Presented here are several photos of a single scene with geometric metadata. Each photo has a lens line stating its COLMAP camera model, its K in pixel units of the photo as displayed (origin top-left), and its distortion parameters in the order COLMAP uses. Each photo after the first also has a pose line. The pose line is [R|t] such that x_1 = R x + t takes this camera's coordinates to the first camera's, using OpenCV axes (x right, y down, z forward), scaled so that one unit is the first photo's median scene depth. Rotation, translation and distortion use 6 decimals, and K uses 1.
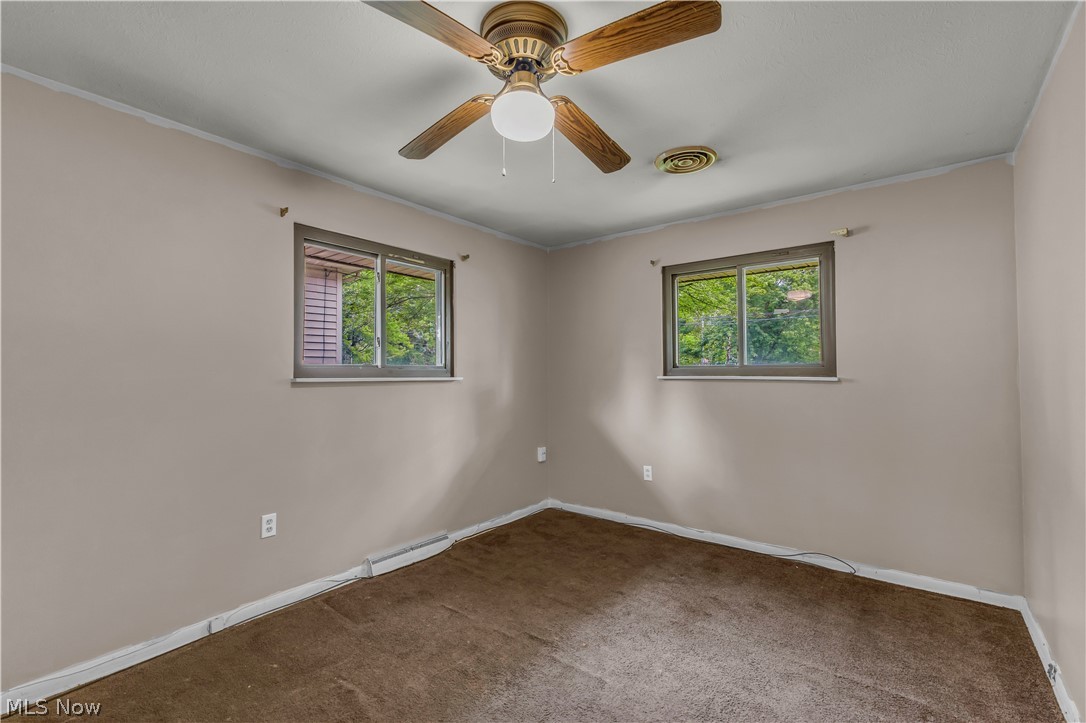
lens RADIAL K [[483.6, 0, 542.1], [0, 483.6, 361.2], [0, 0, 1]] dist [0.010280, -0.001949]
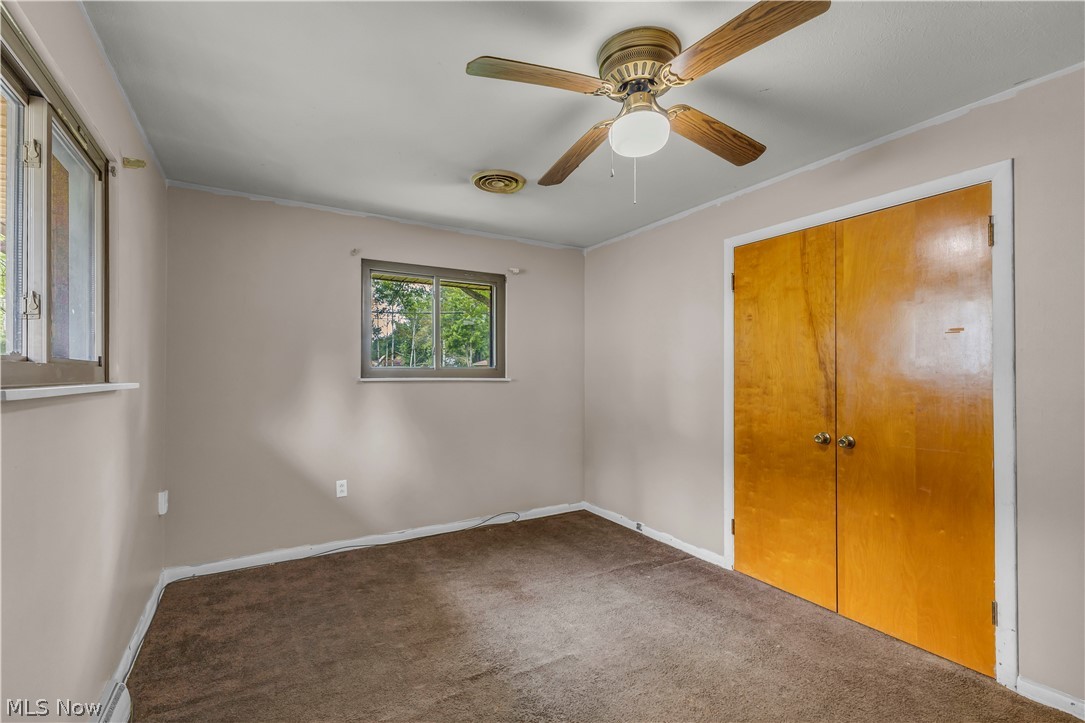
lens RADIAL K [[483.2, 0, 541.1], [0, 483.2, 369.1], [0, 0, 1]] dist [0.010280, -0.001949]
pose [[0.356851, 0.010427, 0.934103, -0.578210], [-0.024022, 0.999709, -0.001982, 0.008259], [-0.933852, -0.021732, 0.356998, 0.425453]]
